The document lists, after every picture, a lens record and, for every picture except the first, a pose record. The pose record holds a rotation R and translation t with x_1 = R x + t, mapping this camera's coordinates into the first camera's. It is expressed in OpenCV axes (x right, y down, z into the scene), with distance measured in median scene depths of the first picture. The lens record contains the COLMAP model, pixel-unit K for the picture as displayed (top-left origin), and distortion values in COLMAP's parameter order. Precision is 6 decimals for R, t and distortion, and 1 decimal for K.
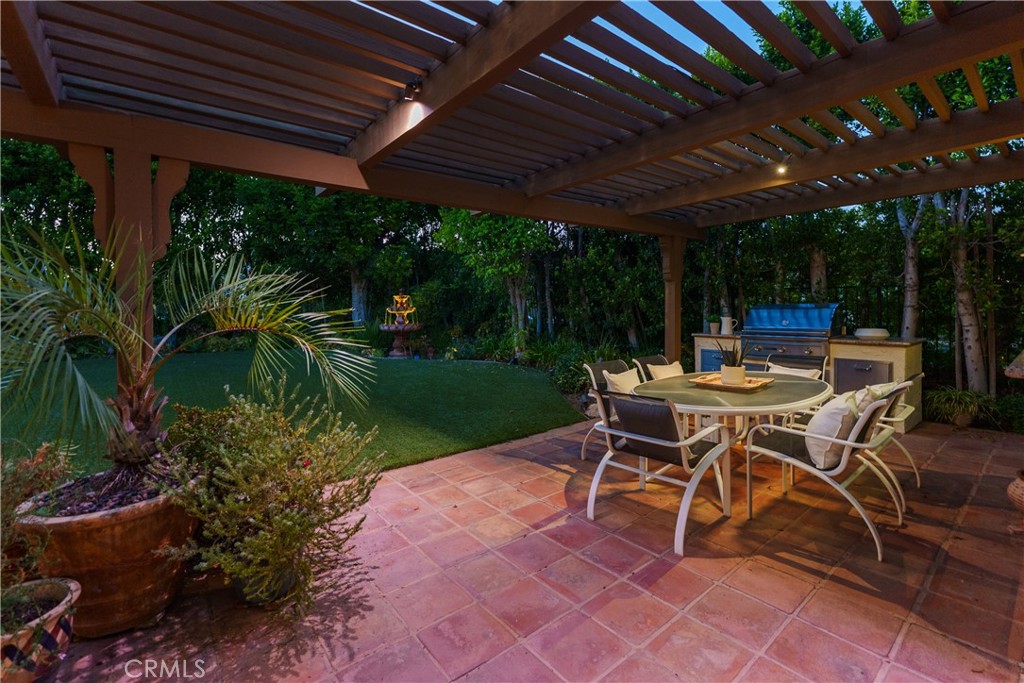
lens RADIAL K [[436.0, 0, 512.0], [0, 436.0, 341.5], [0, 0, 1]] dist [-0.000011, -0.000007]
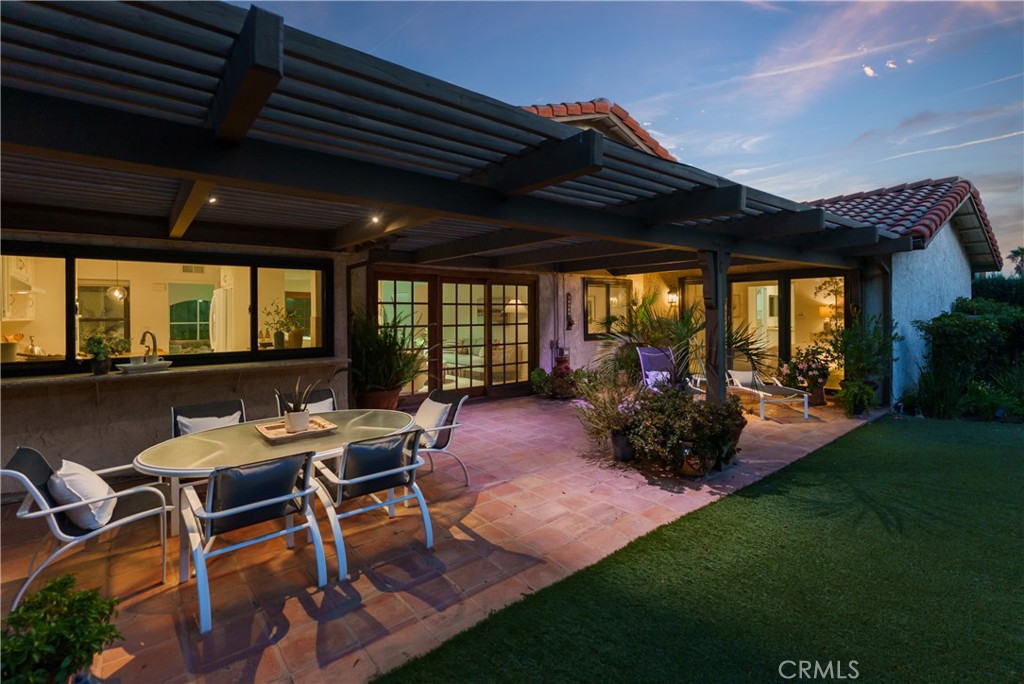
lens RADIAL K [[487.1, 0, 536.5], [0, 487.1, 341.5], [0, 0, 1]] dist [-0.000061, 0.000055]
pose [[-0.999037, 0.024578, -0.036358, -0.005245], [0.019198, 0.989742, 0.141568, -0.257423], [0.039465, 0.140734, -0.989261, 2.171503]]
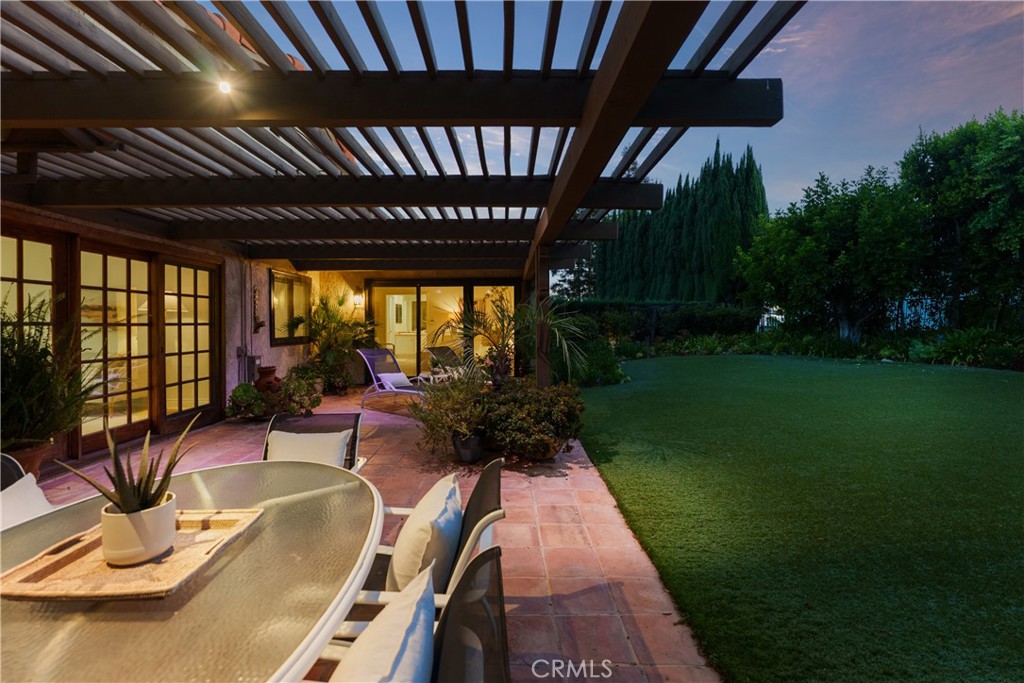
lens RADIAL K [[452.1, 0, 512.0], [0, 452.1, 341.5], [0, 0, 1]] dist [0.011423, 0.000082]
pose [[-0.607100, 0.053077, -0.792851, 0.645911], [-0.047275, 0.993587, 0.102715, -0.148521], [0.793218, 0.099840, -0.600697, 1.533492]]
